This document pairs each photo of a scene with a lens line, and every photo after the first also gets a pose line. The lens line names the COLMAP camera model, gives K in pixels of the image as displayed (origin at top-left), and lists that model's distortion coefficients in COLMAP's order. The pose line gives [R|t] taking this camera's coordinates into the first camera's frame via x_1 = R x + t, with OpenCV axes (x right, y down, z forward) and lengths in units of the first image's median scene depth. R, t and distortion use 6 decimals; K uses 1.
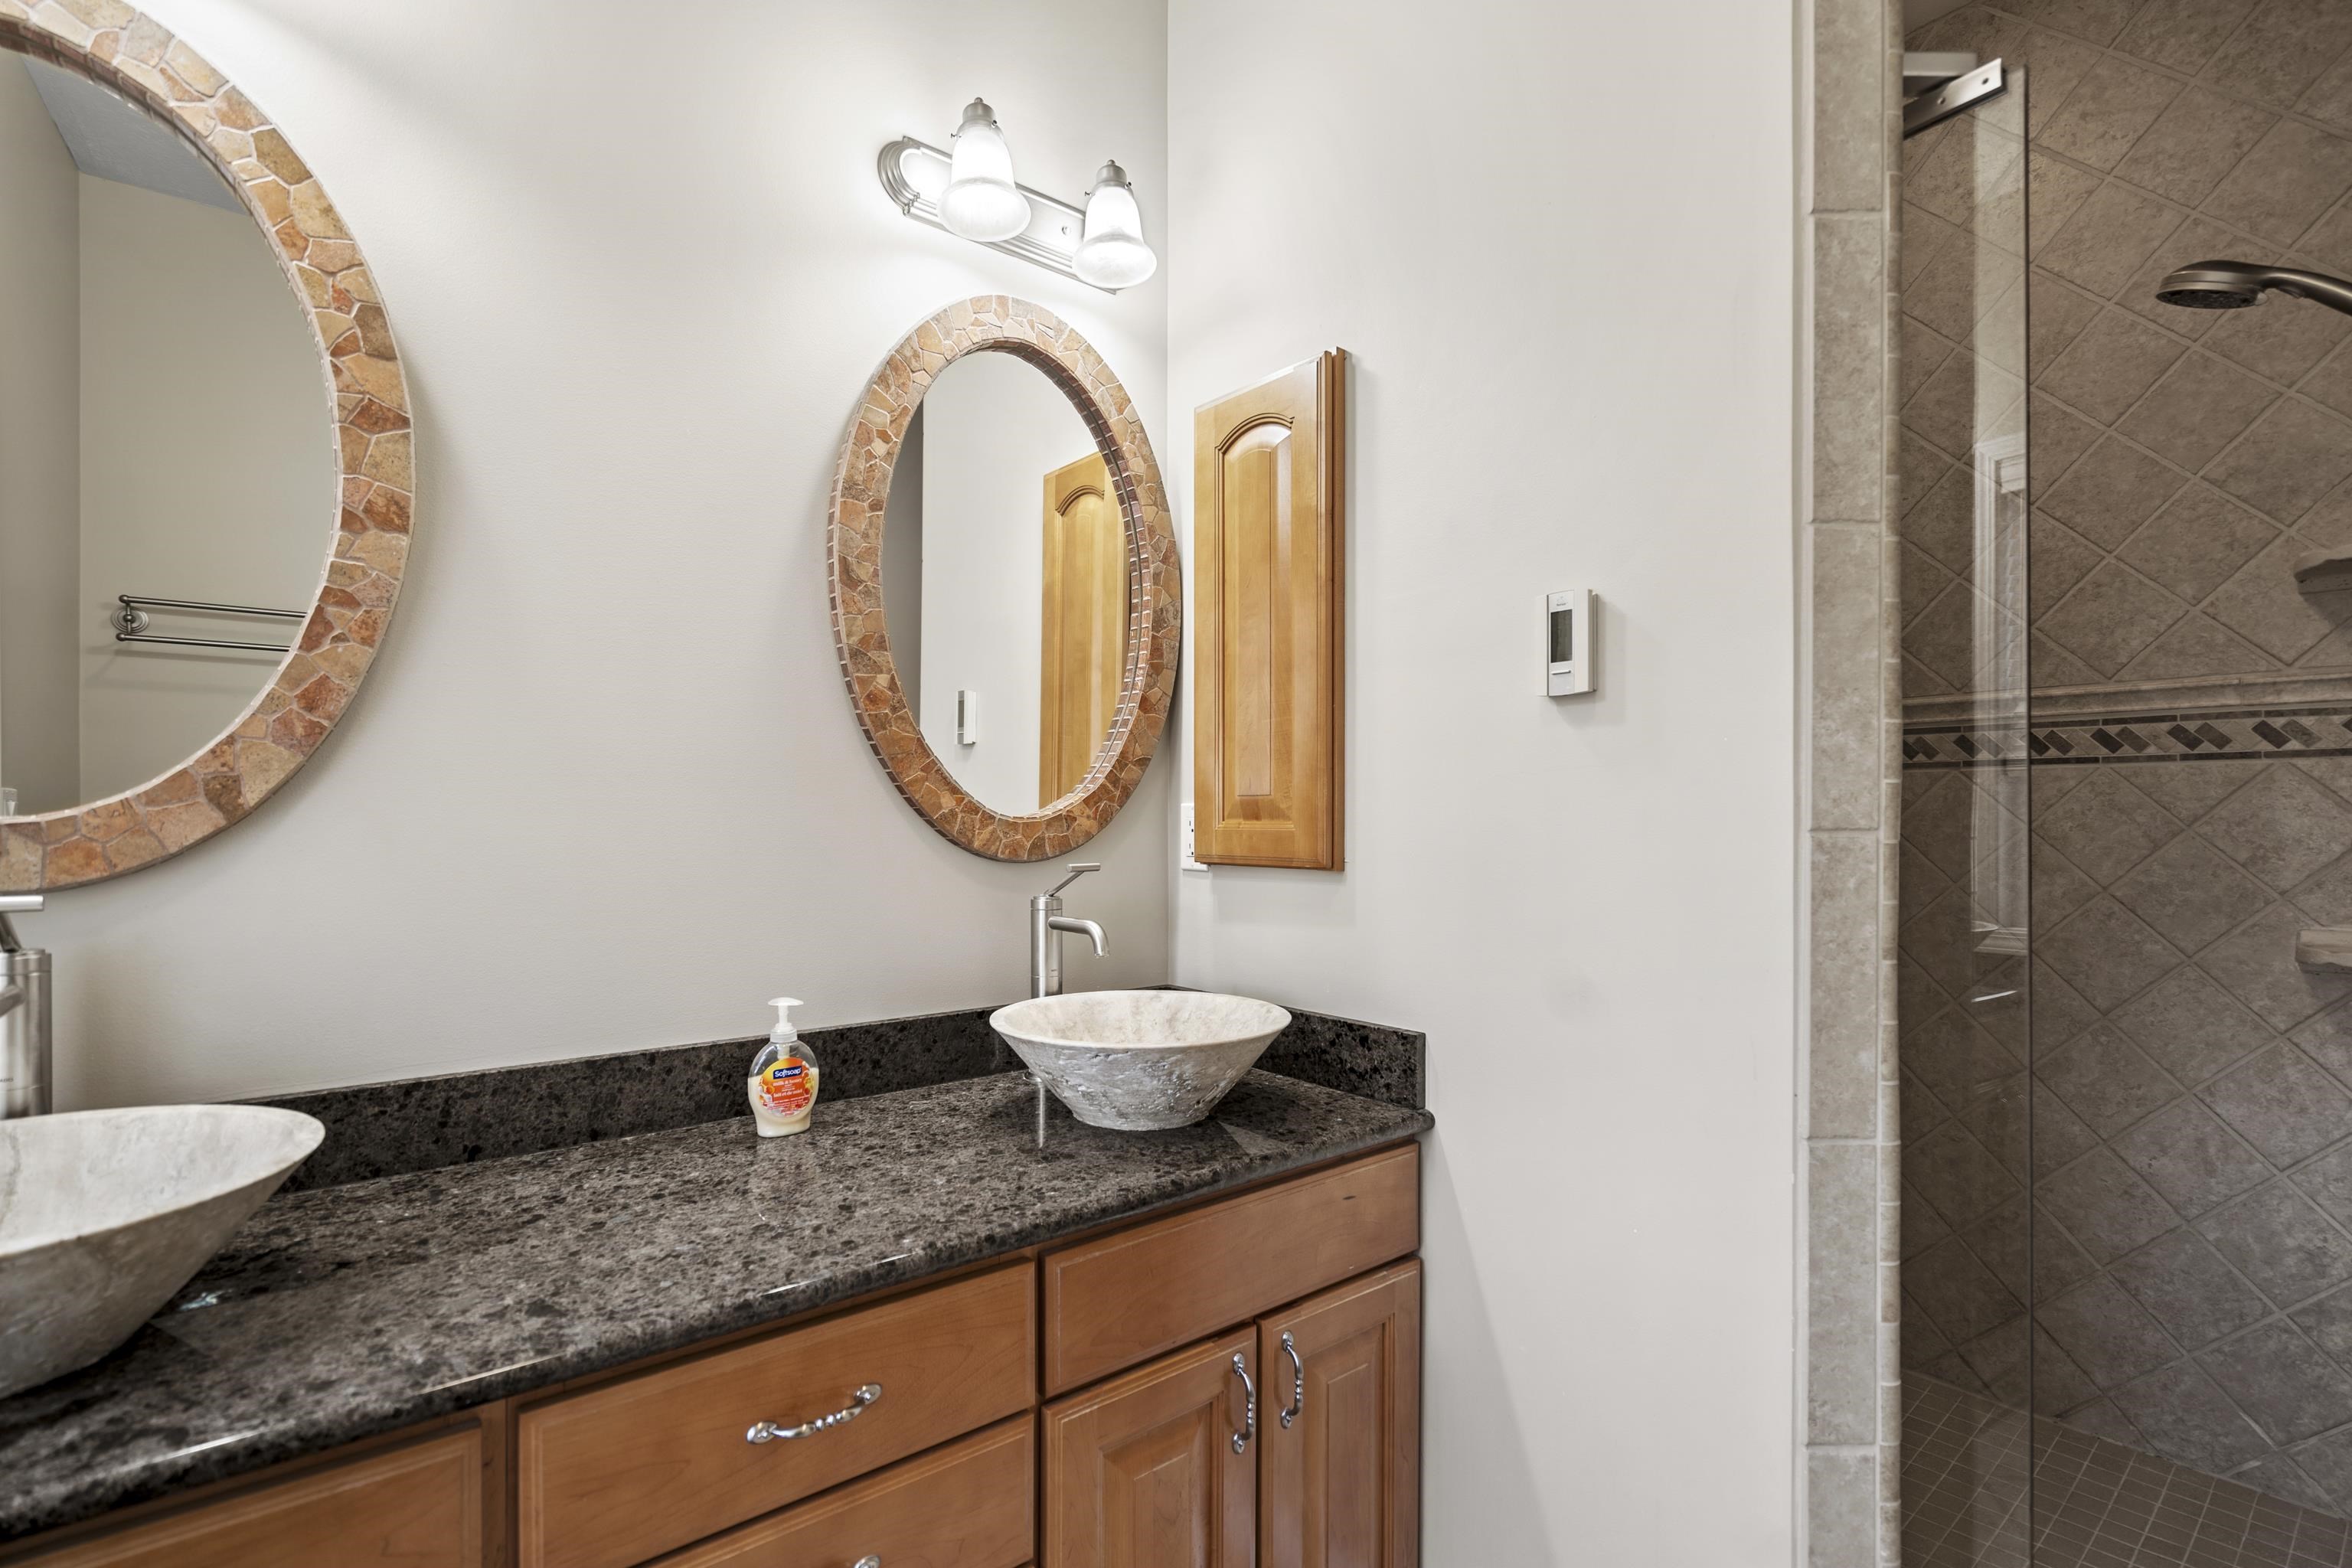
lens RADIAL K [[1086.2, 0, 1186.5], [0, 1086.2, 820.5], [0, 0, 1]] dist [-0.002125, 0.000710]
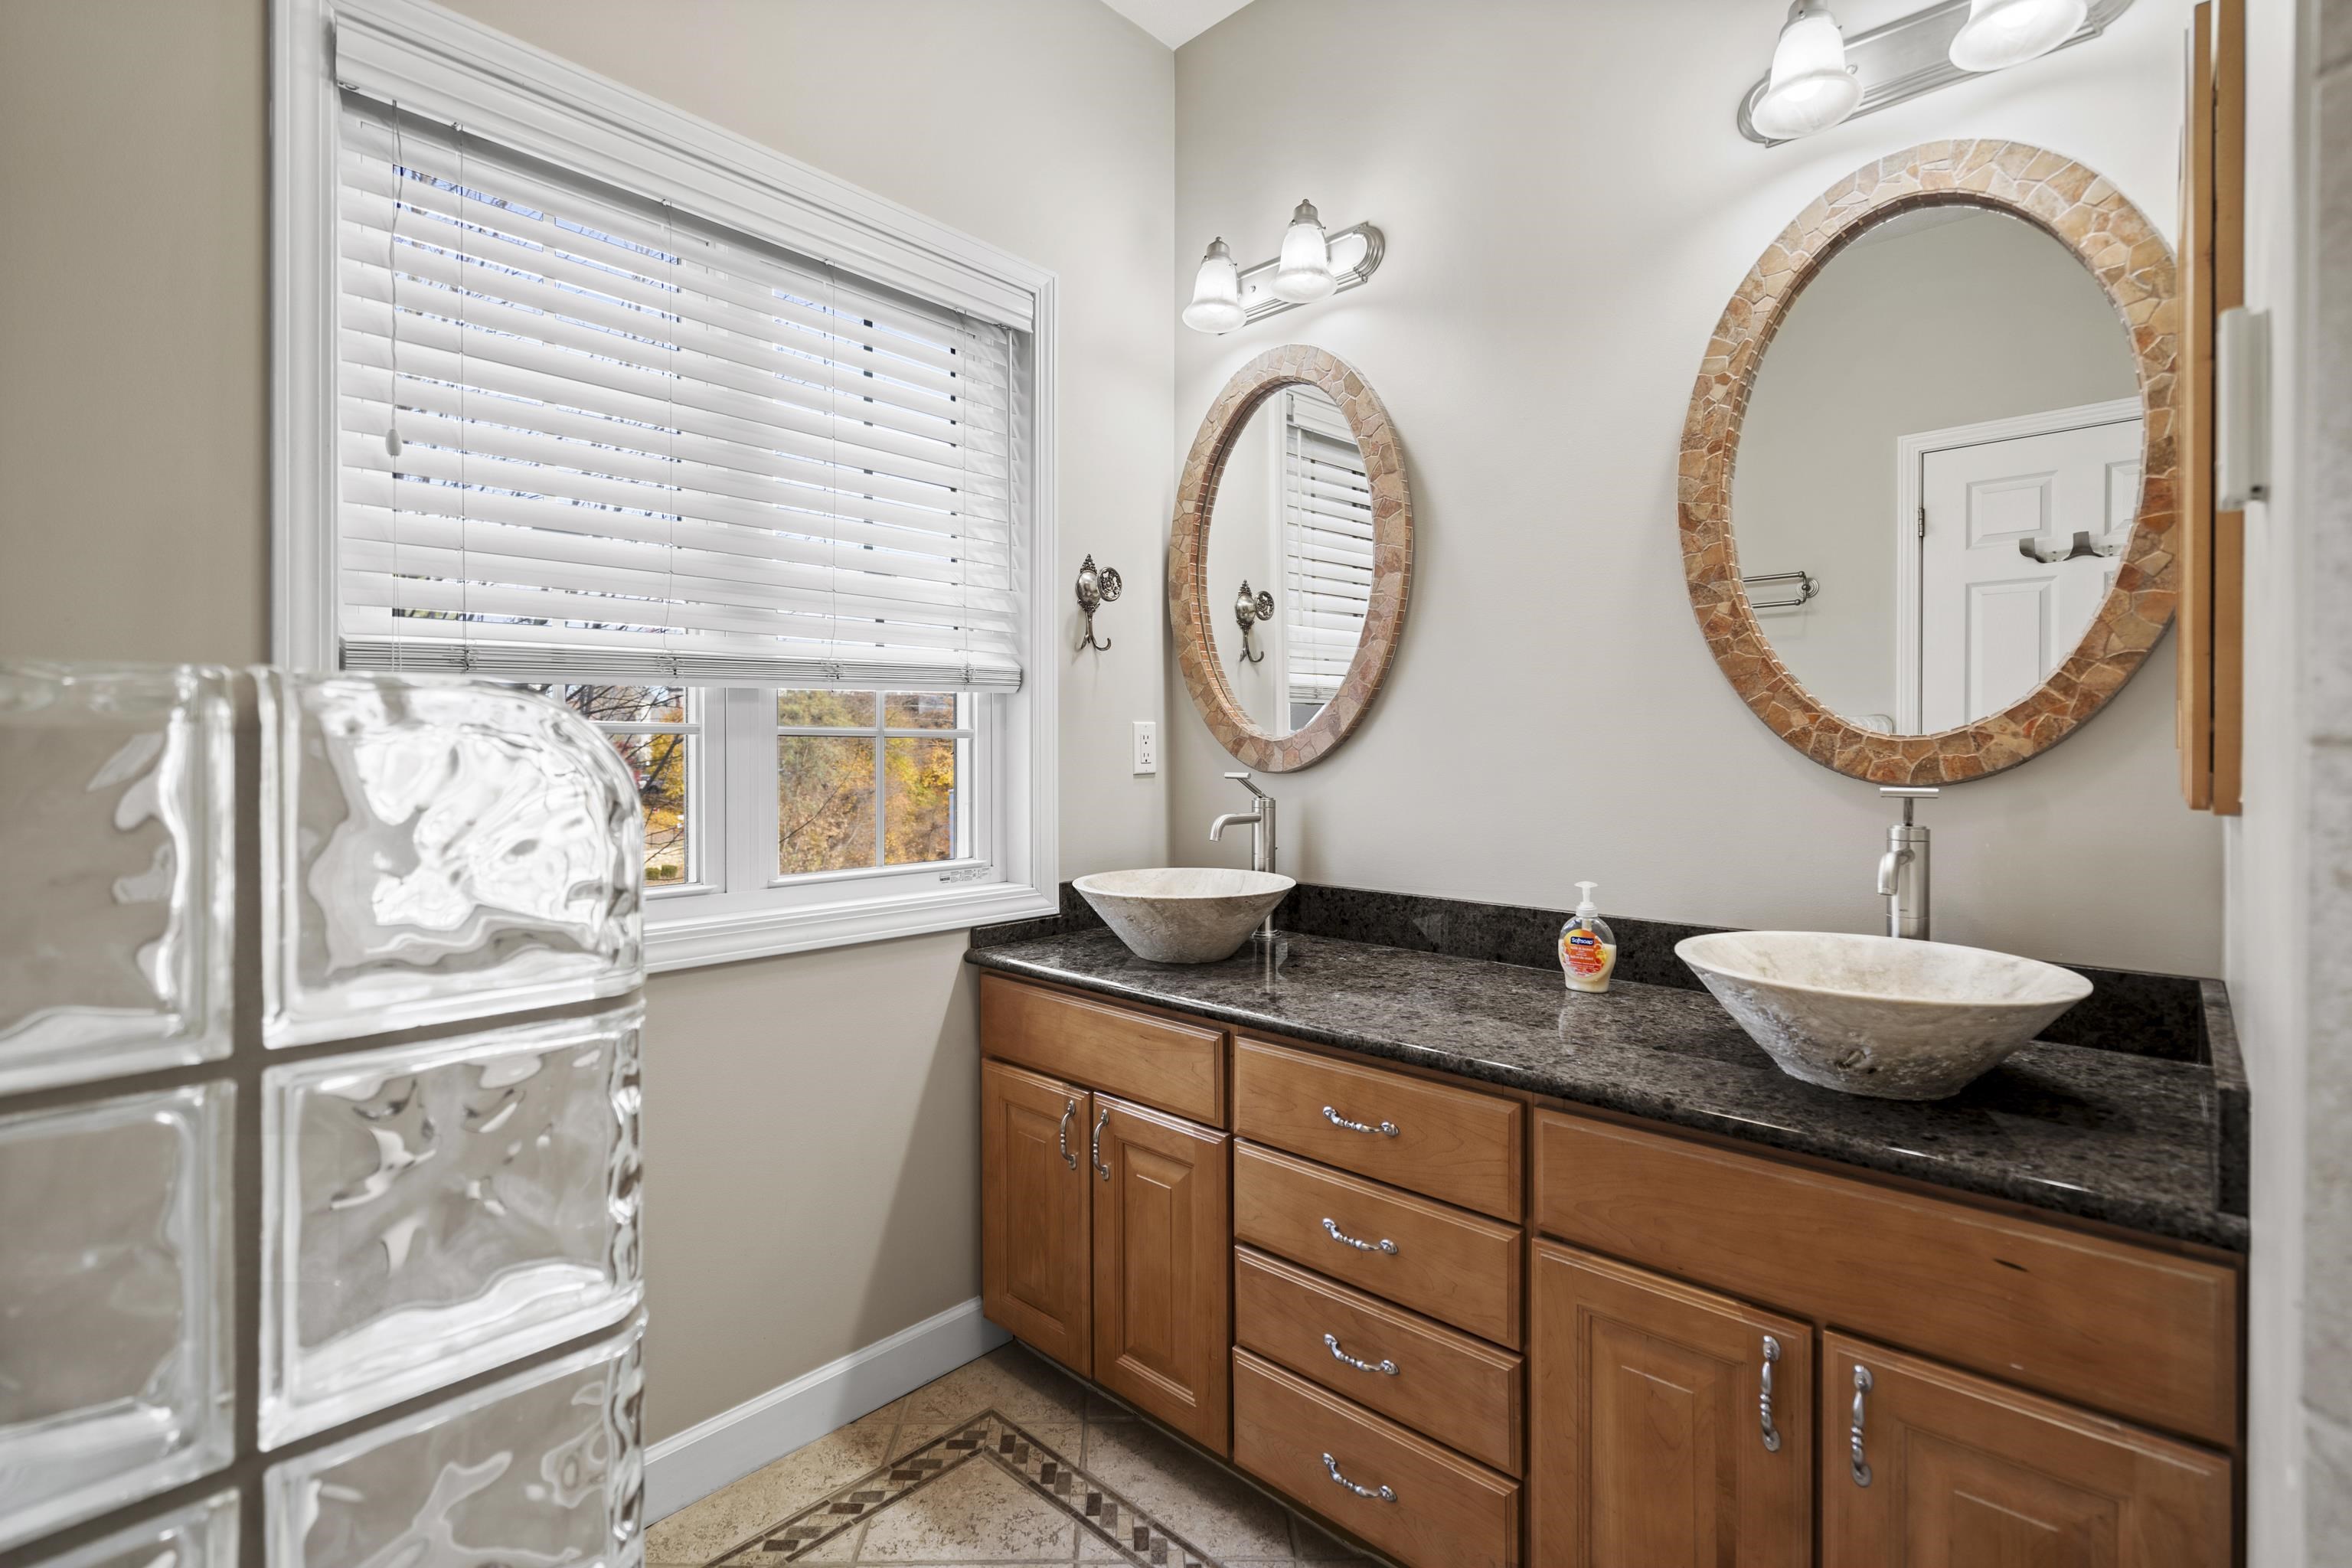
lens RADIAL K [[1086.2, 0, 1186.0], [0, 1086.2, 745.5], [0, 0, 1]] dist [-0.002125, 0.000710]
pose [[0.139162, 0.000267, -0.990270, 0.707073], [-0.002126, 0.999998, -0.000029, 0.007303], [0.990267, 0.002109, 0.139162, 0.330140]]
